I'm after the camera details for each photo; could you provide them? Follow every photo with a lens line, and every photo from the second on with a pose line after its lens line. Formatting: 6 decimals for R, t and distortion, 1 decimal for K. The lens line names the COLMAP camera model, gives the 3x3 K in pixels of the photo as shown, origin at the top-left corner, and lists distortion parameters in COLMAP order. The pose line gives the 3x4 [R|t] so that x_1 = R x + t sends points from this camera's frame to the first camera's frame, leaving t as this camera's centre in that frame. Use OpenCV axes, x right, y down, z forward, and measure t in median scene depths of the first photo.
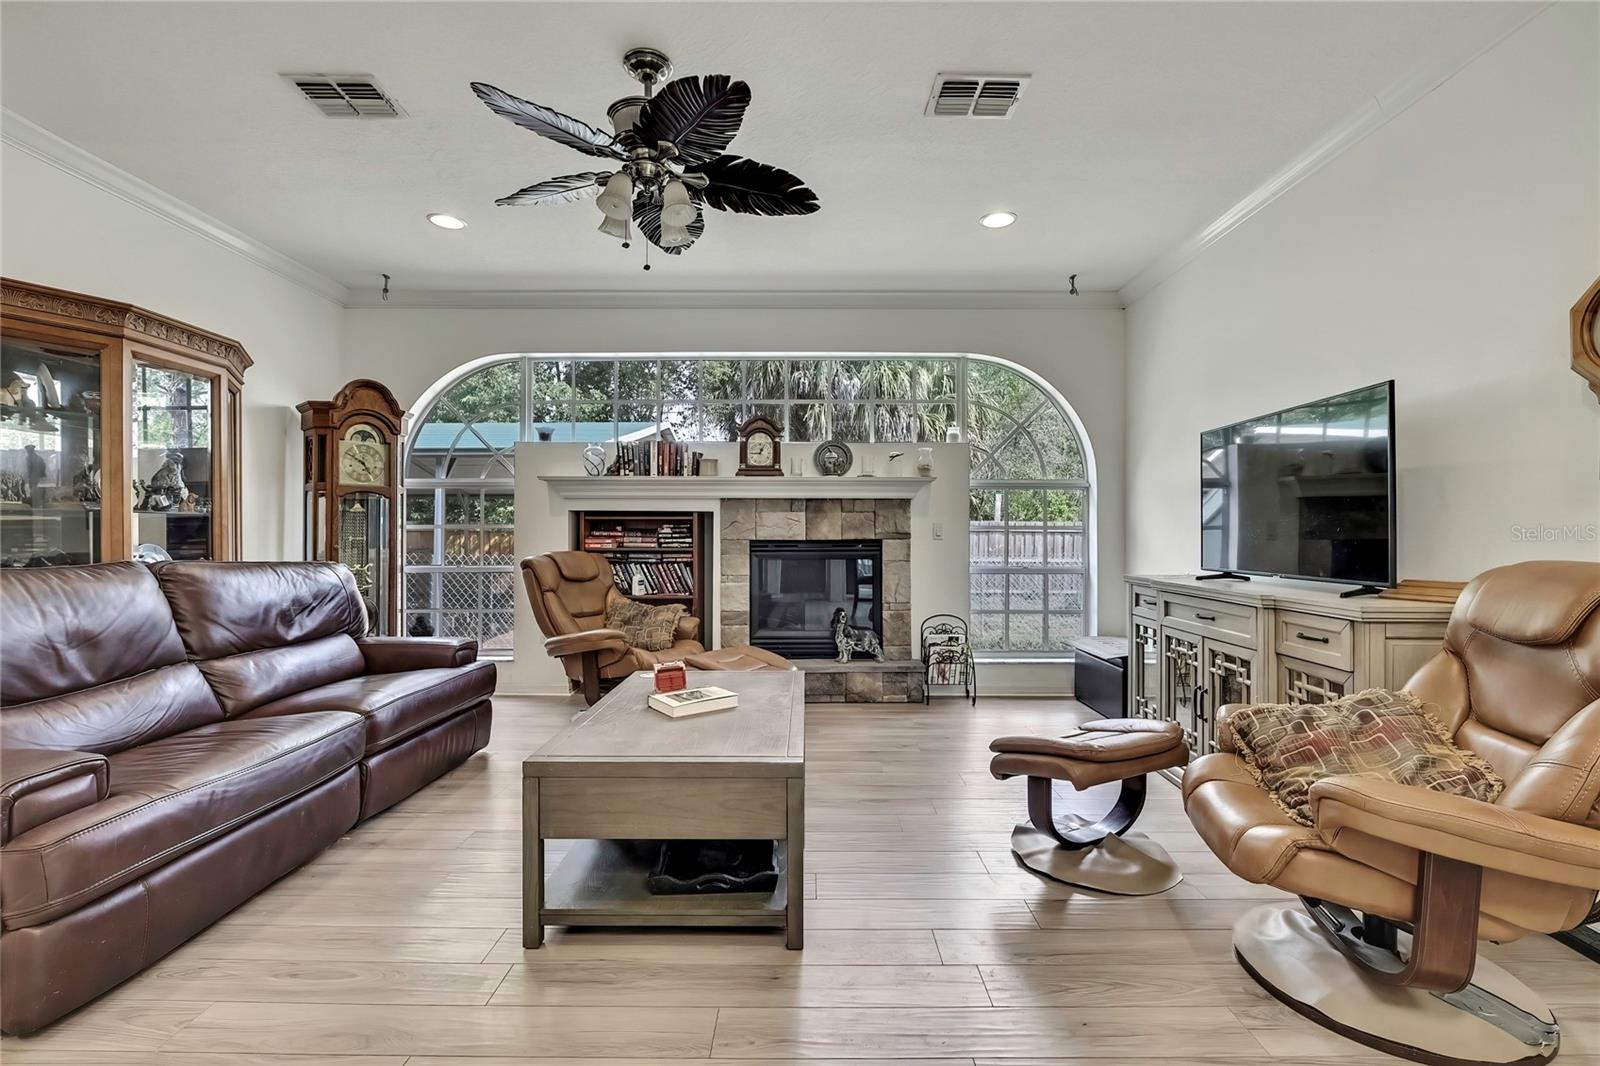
lens RADIAL K [[705.6, 0, 782.6], [0, 705.6, 535.5], [0, 0, 1]] dist [-0.008750, 0.000590]
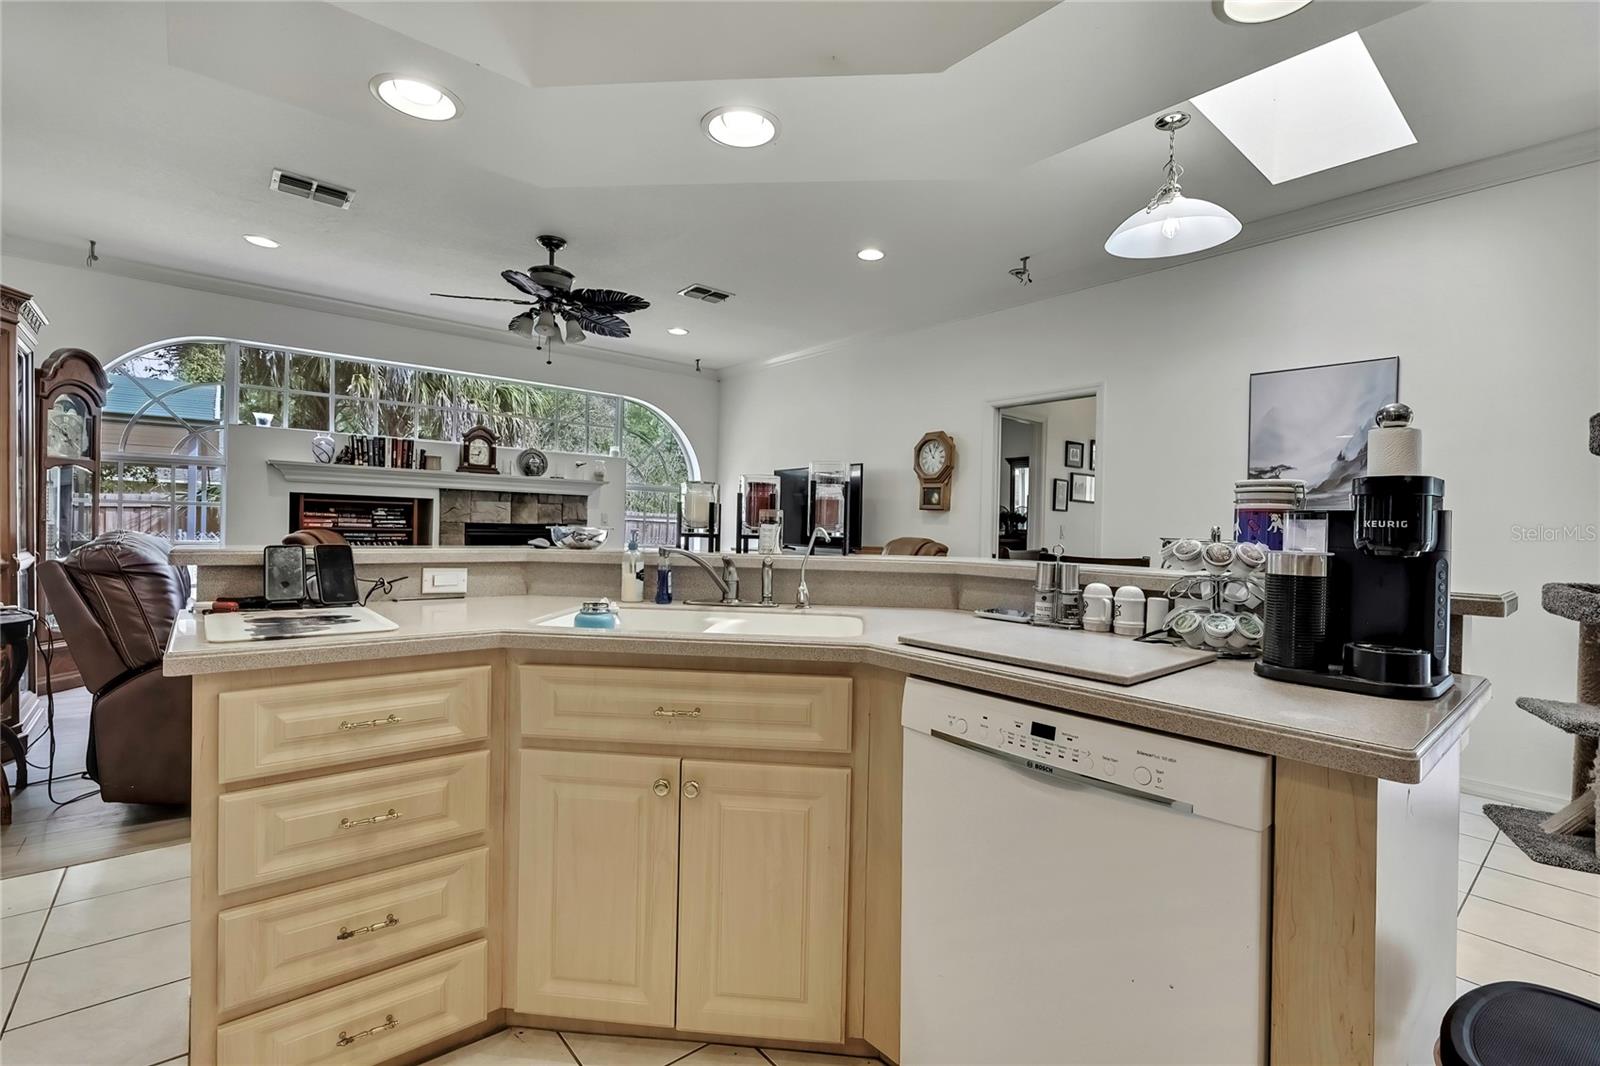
lens RADIAL K [[712.3, 0, 789.6], [0, 712.3, 547.1], [0, 0, 1]] dist [-0.008746, -0.000503]
pose [[0.777611, 0.001891, 0.628743, -0.395787], [-0.023043, 0.999409, 0.025494, 0.003431], [-0.628323, -0.034313, 0.777195, -0.344714]]
